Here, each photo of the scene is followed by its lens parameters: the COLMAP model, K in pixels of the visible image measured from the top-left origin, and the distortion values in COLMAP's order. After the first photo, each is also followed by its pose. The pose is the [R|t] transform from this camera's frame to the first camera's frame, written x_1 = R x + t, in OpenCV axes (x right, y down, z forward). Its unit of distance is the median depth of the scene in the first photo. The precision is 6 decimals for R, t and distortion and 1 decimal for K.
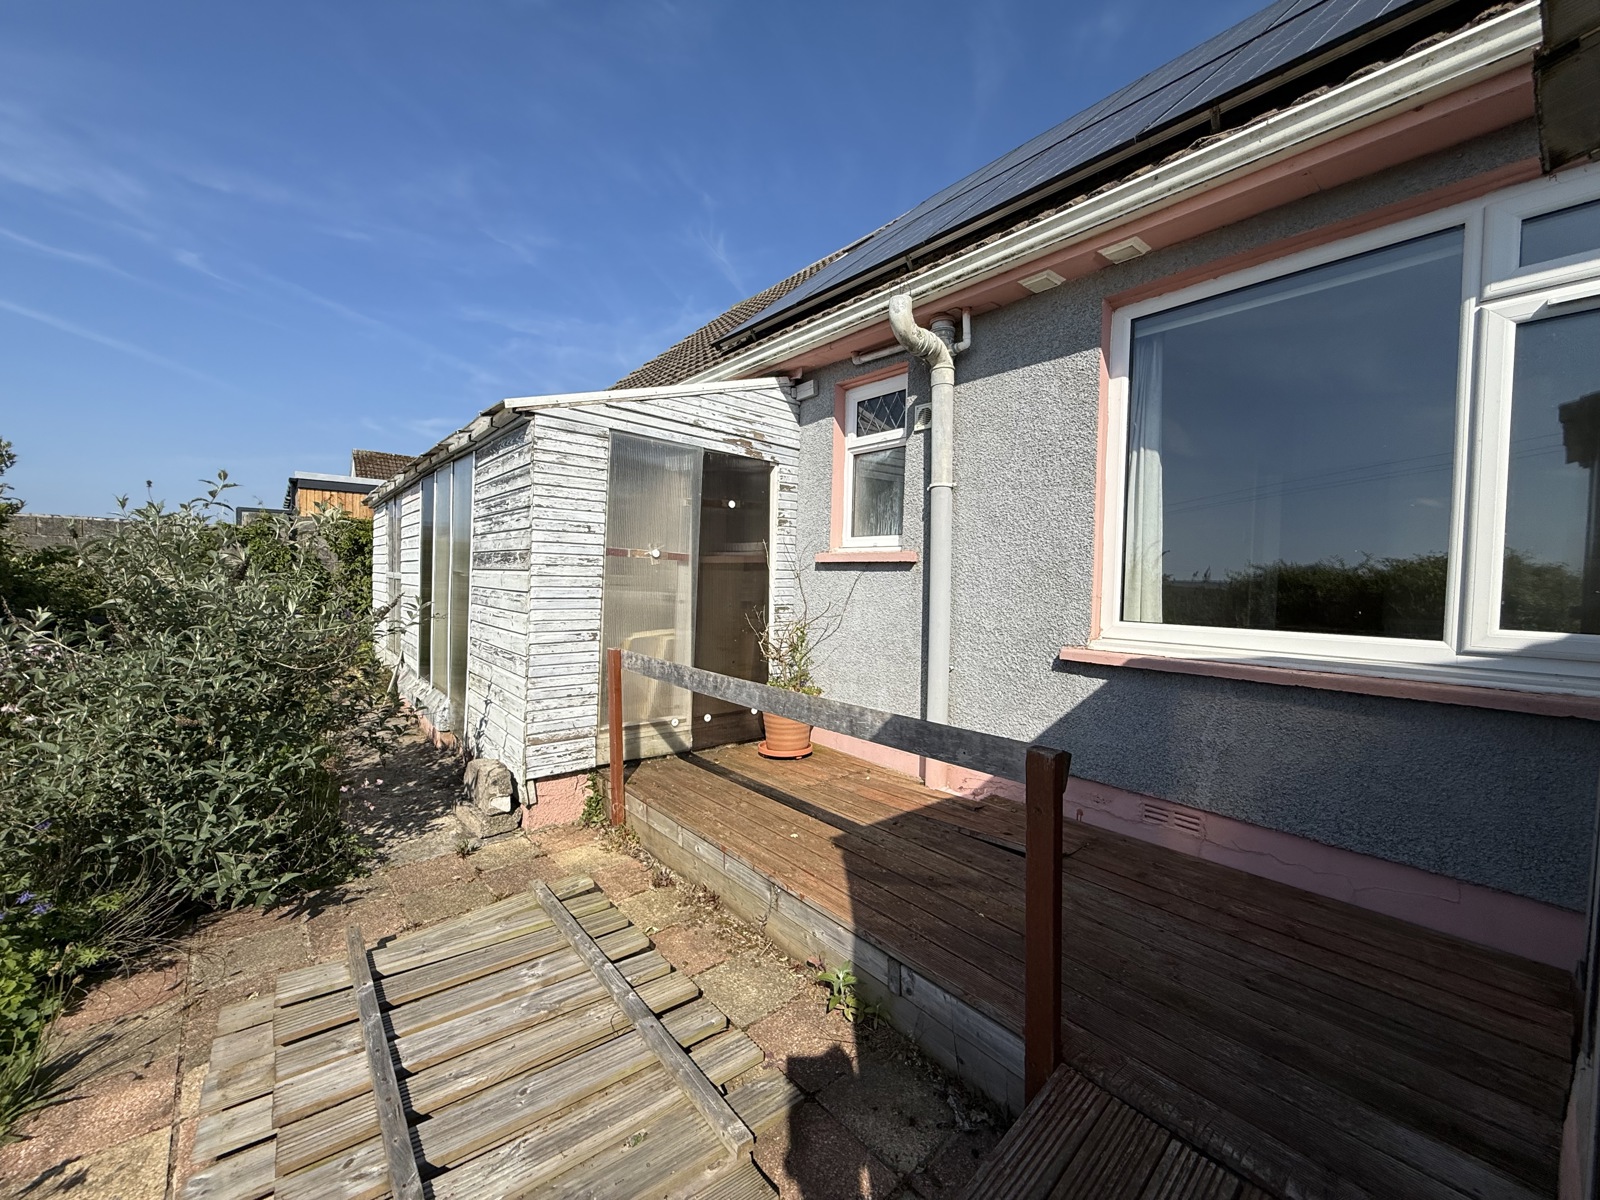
lens RADIAL K [[639.7, 0, 800.0], [0, 639.7, 600.0], [0, 0, 1]] dist [0.001431, 0.000653]
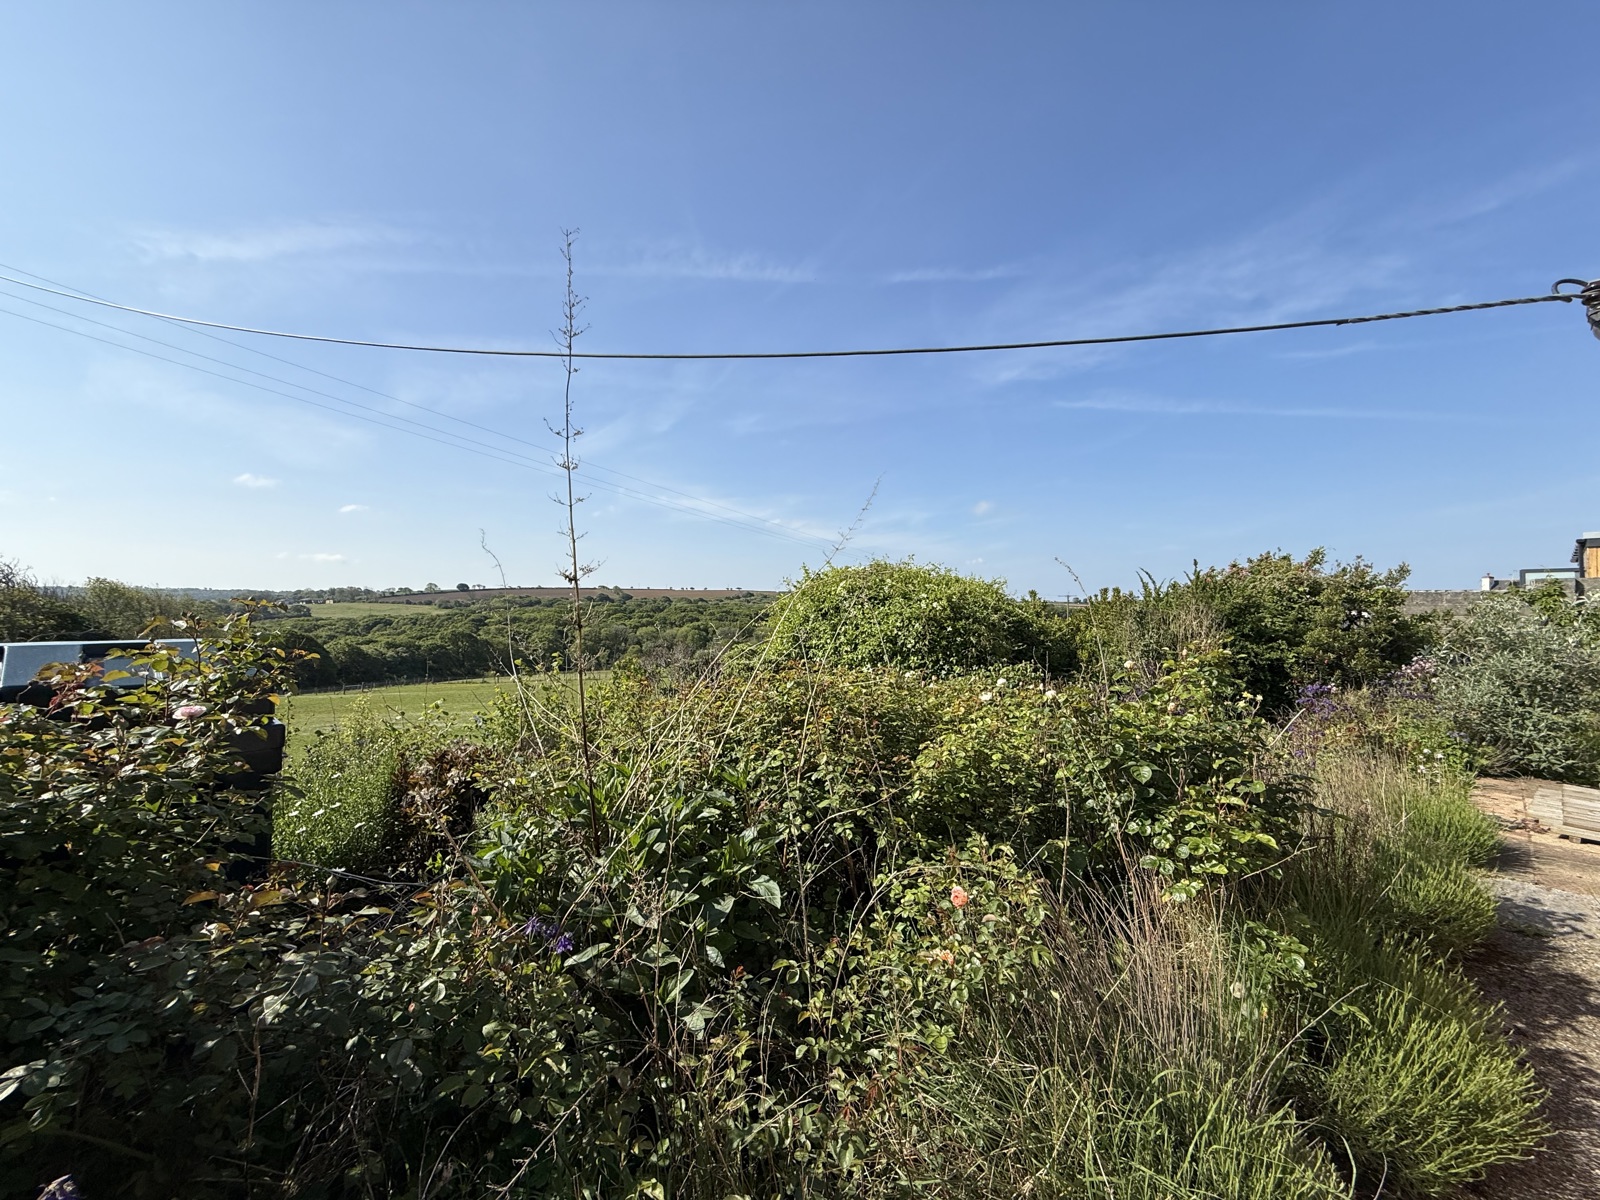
lens RADIAL K [[639.7, 0, 800.0], [0, 639.7, 600.0], [0, 0, 1]] dist [0.001431, 0.000653]
pose [[0.015029, -0.043118, -0.998957, 0.747799], [-0.041871, 0.998166, -0.043713, 0.041561], [0.999010, 0.042484, 0.013196, -0.914427]]
